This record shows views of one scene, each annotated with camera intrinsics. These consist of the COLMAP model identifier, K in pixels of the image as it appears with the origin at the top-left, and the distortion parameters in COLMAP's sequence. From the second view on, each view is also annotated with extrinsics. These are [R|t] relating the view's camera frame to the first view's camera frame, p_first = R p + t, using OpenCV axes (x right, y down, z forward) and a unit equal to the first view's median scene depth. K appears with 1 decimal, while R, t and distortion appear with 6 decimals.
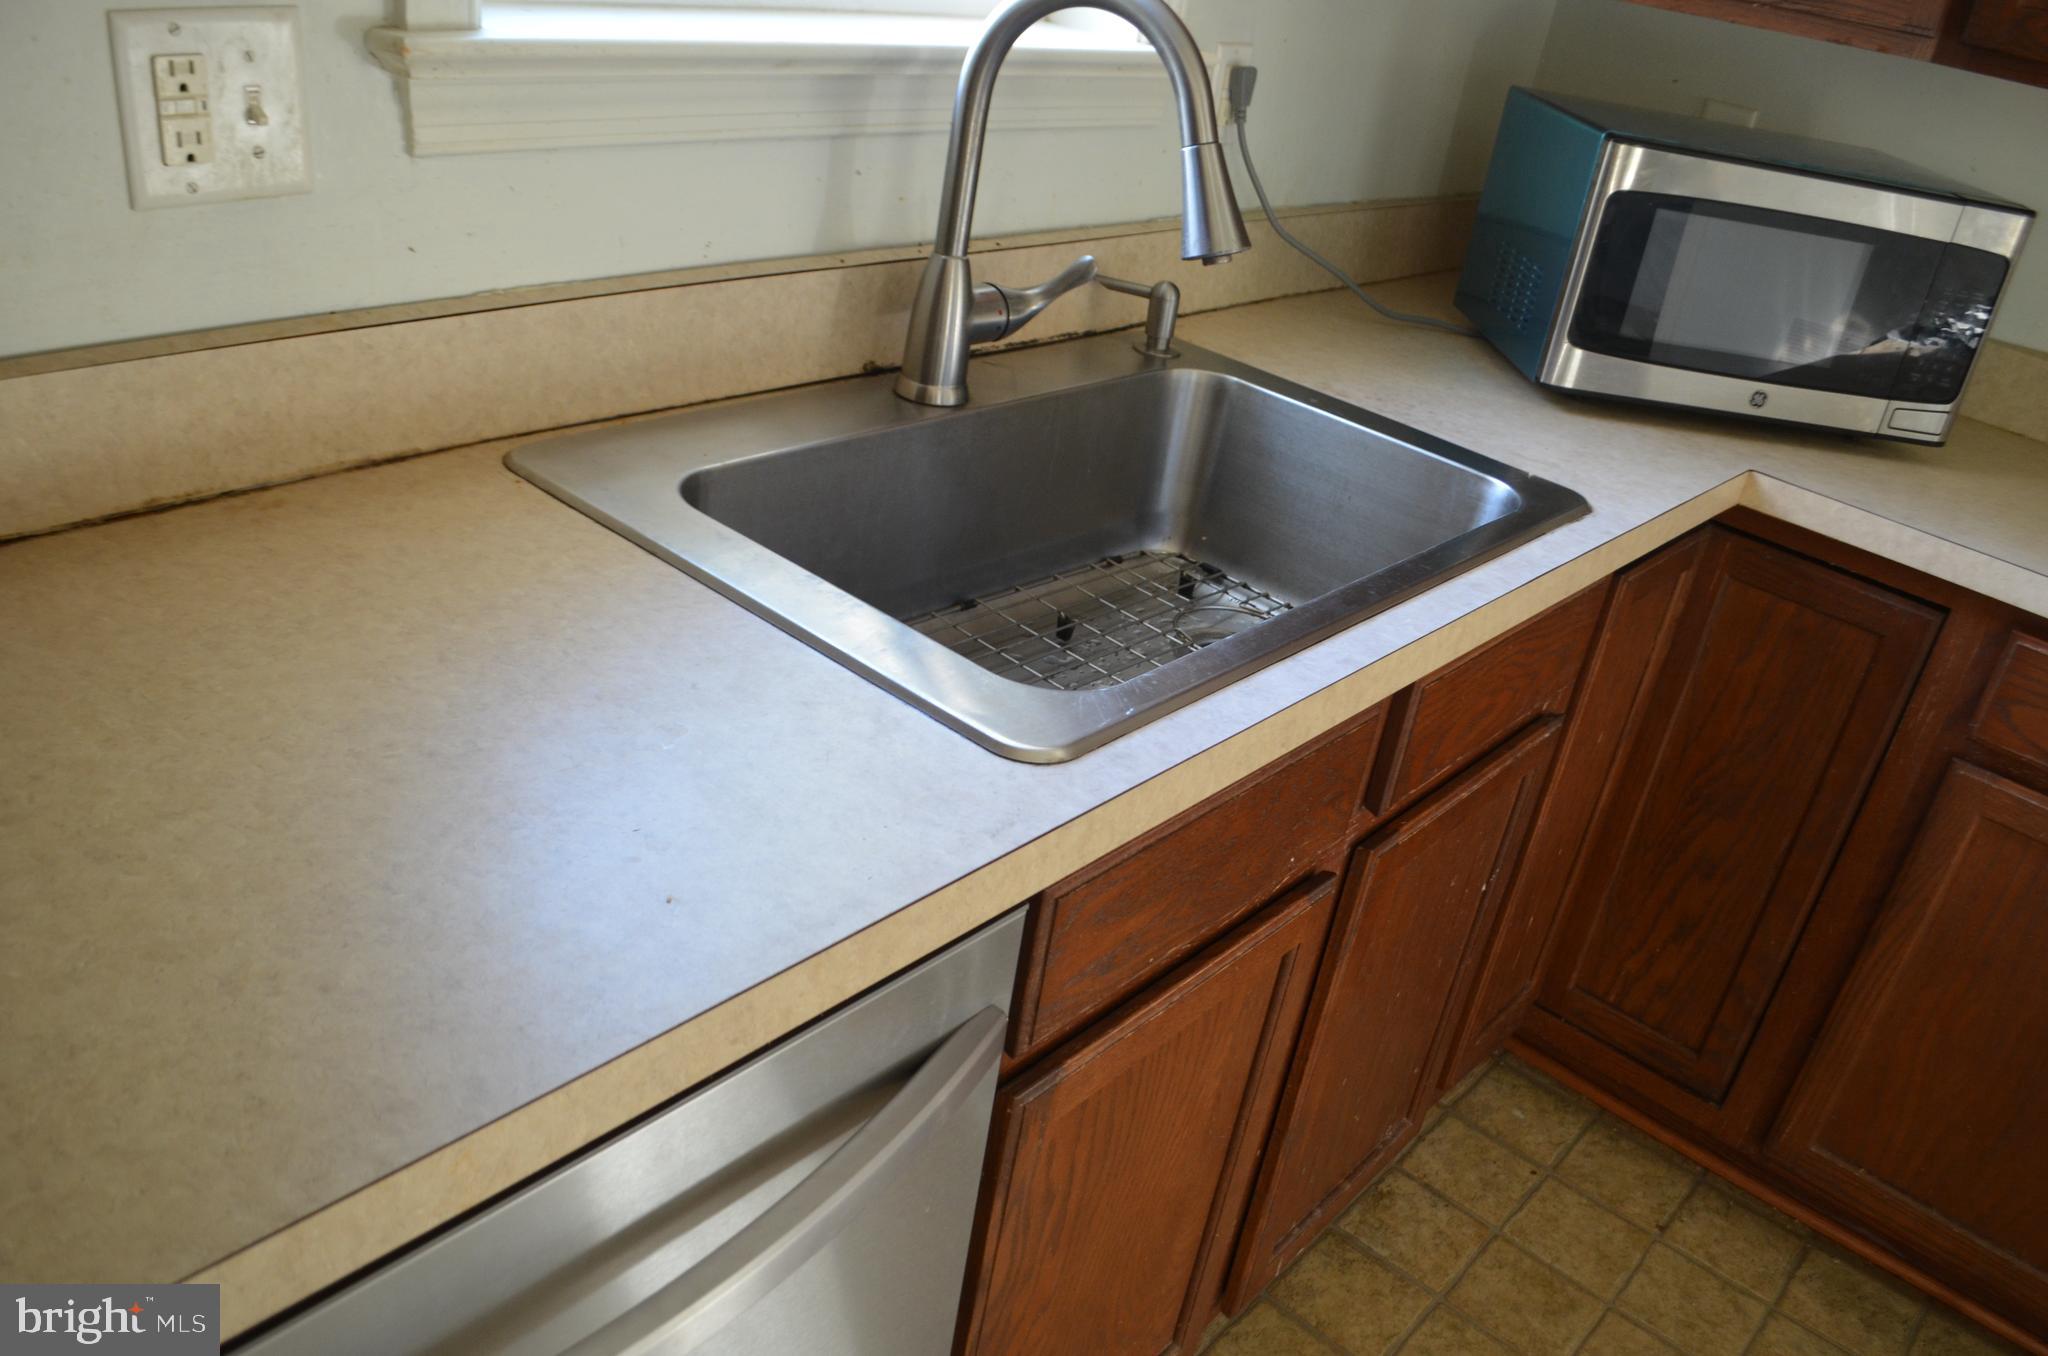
lens RADIAL K [[1596.3, 0, 1068.3], [0, 1596.3, 690.8], [0, 0, 1]] dist [-0.083364, 0.011478]
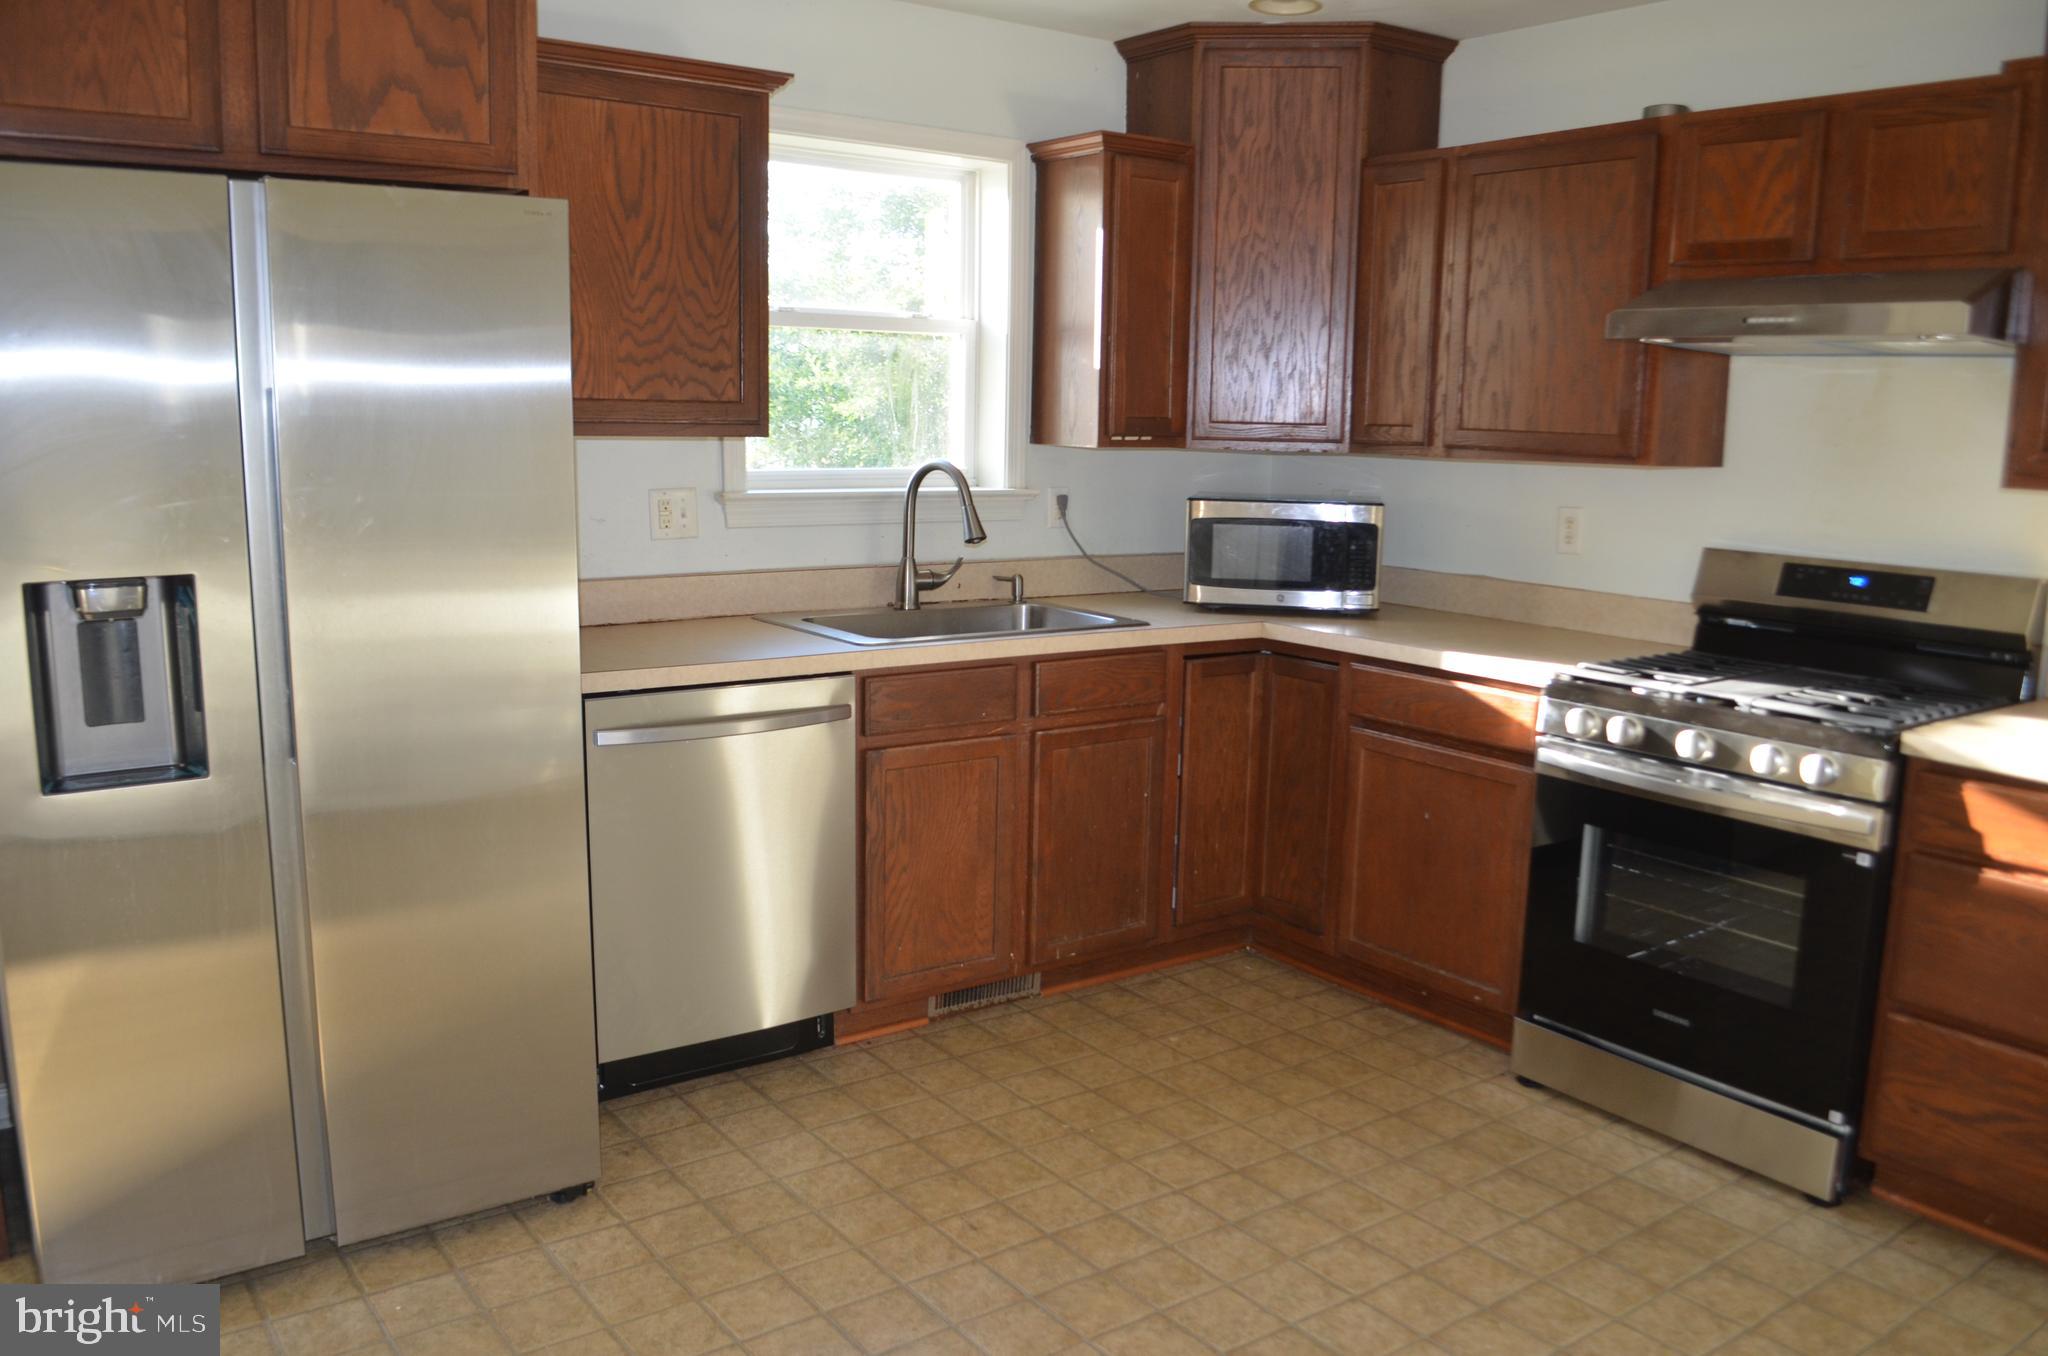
lens RADIAL K [[1648.3, 0, 1094.0], [0, 1648.3, 674.5], [0, 0, 1]] dist [-0.008650, -0.060779]
pose [[0.967730, -0.095968, -0.232998, 0.764749], [0.009095, 0.937339, -0.348299, 0.798096], [0.251824, 0.334941, 0.907964, -1.292125]]
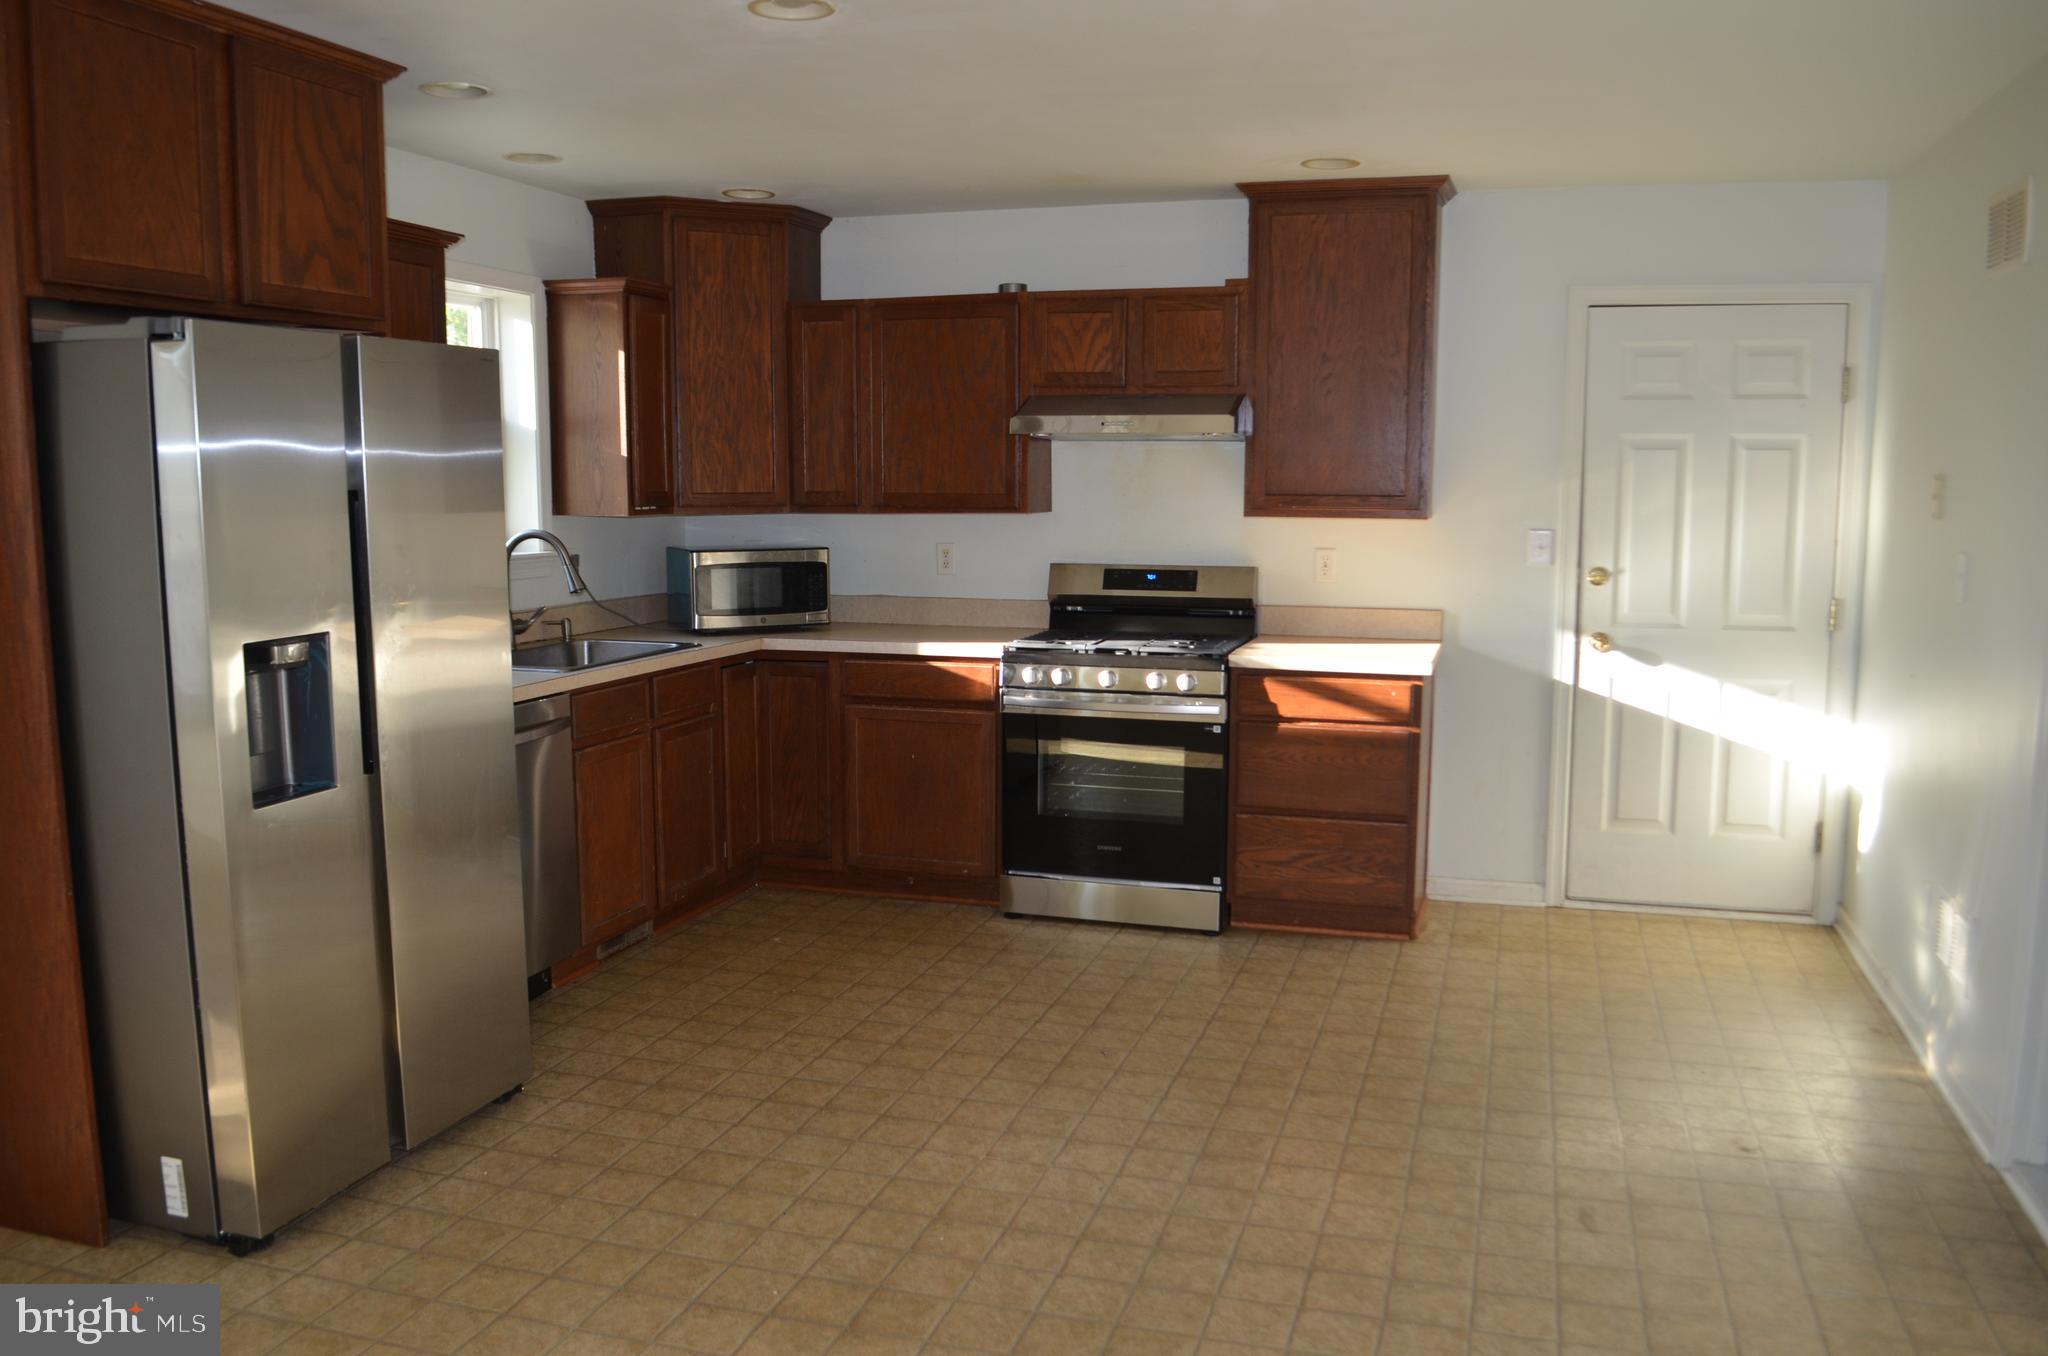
lens RADIAL K [[1596.3, 0, 1068.3], [0, 1596.3, 690.8], [0, 0, 1]] dist [-0.083364, 0.011478]
pose [[0.902348, -0.204539, 0.379383, -0.255495], [0.316190, 0.912322, -0.260179, 1.009074], [-0.292903, 0.354729, 0.887905, -2.045470]]
